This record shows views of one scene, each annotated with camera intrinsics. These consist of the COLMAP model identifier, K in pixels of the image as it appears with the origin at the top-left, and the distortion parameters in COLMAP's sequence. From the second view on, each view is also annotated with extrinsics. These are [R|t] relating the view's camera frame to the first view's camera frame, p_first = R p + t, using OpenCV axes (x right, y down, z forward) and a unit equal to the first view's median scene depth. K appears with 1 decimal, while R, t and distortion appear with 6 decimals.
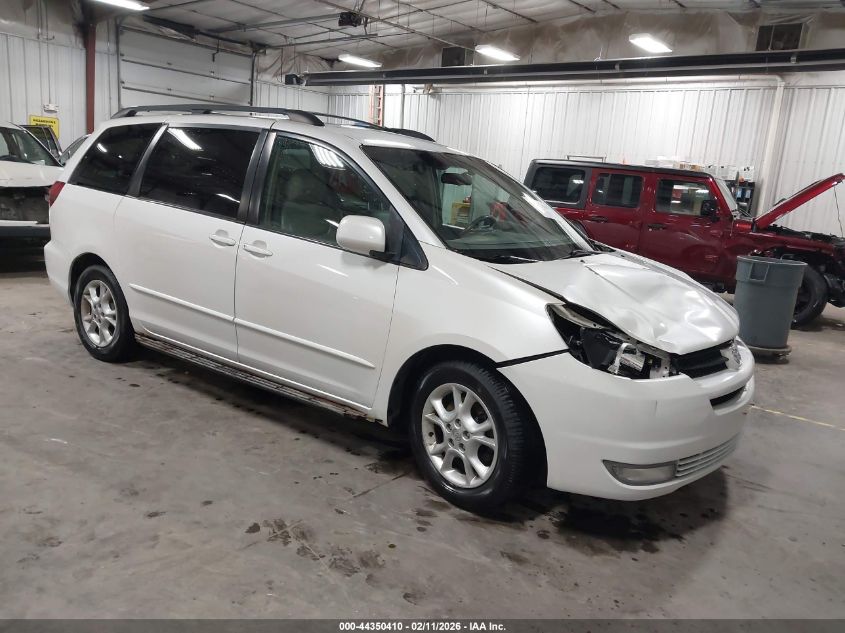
lens RADIAL K [[681.7, 0, 423.4], [0, 681.7, 314.2], [0, 0, 1]] dist [0.072578, -0.103768]
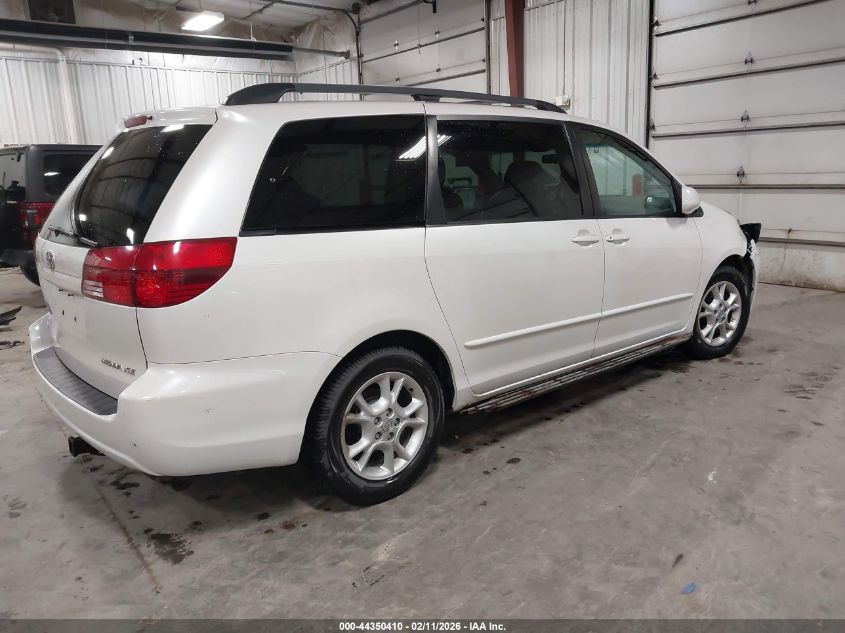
lens RADIAL K [[681.7, 0, 423.4], [0, 681.7, 314.2], [0, 0, 1]] dist [0.072578, -0.103768]
pose [[0.185611, -0.278030, 0.942469, -1.259569], [0.235454, 0.943778, 0.232045, -0.283840], [-0.953997, 0.178838, 0.240639, 1.004685]]
